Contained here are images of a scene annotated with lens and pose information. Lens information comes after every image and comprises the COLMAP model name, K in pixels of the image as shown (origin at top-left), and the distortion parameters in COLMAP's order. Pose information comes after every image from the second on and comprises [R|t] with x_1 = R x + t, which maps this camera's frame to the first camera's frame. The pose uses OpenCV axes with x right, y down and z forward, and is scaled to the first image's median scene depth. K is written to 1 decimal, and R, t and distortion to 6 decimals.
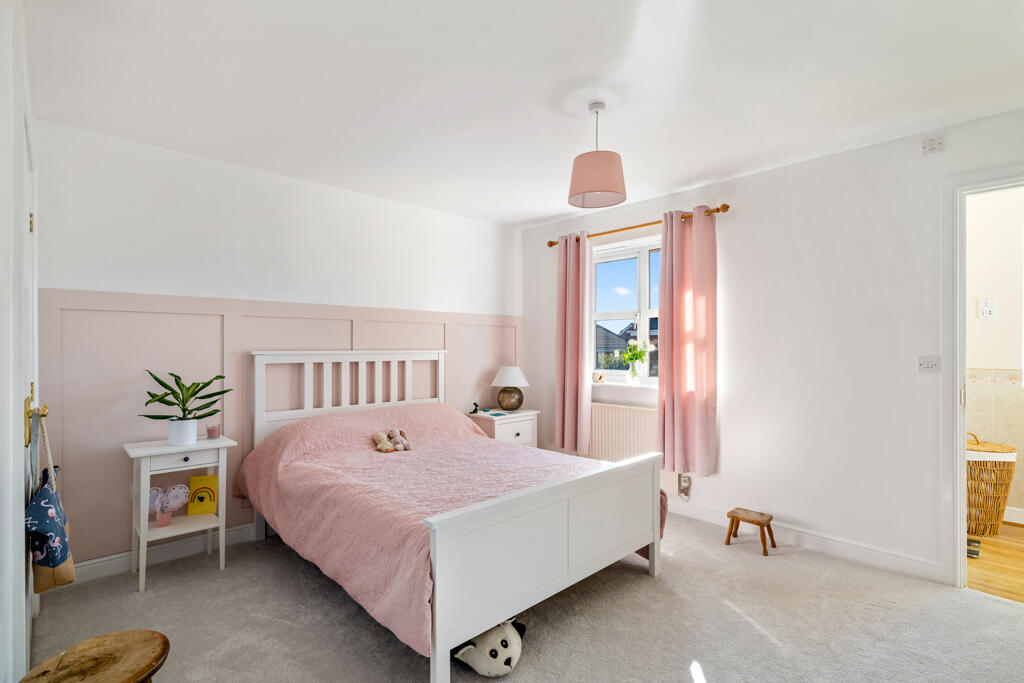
lens RADIAL K [[486.7, 0, 508.9], [0, 486.7, 344.9], [0, 0, 1]] dist [0.001424, -0.000079]
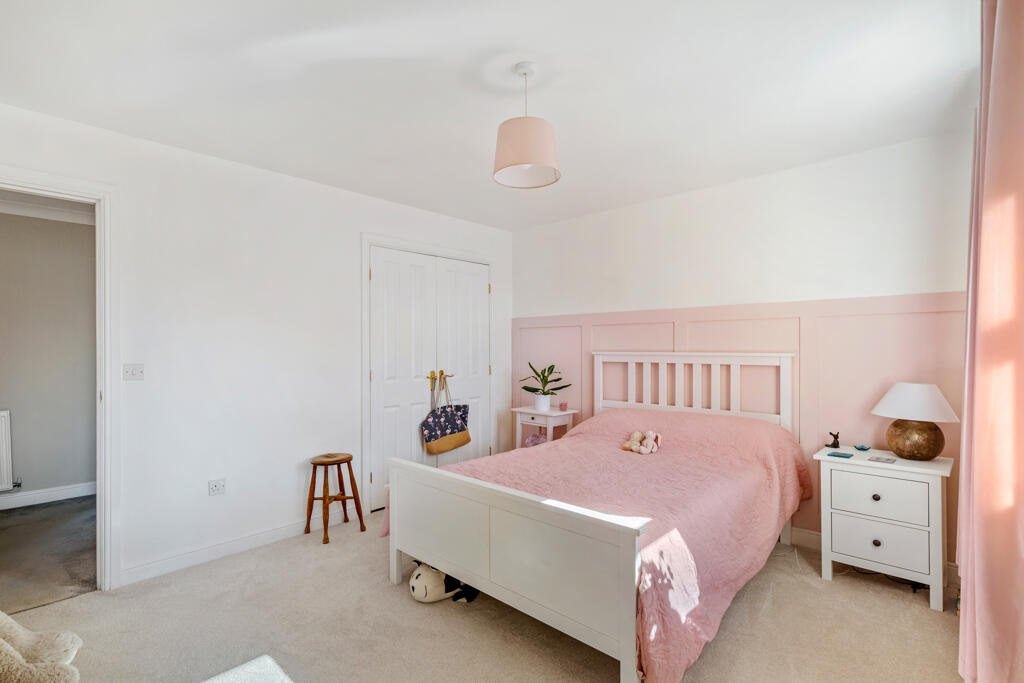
lens RADIAL K [[486.7, 0, 508.9], [0, 486.7, 344.9], [0, 0, 1]] dist [0.001424, -0.000079]
pose [[0.041702, -0.005078, -0.999117, 0.690697], [0.004461, 0.999978, -0.004896, 0.000138], [0.999120, -0.004253, 0.041724, 0.627623]]
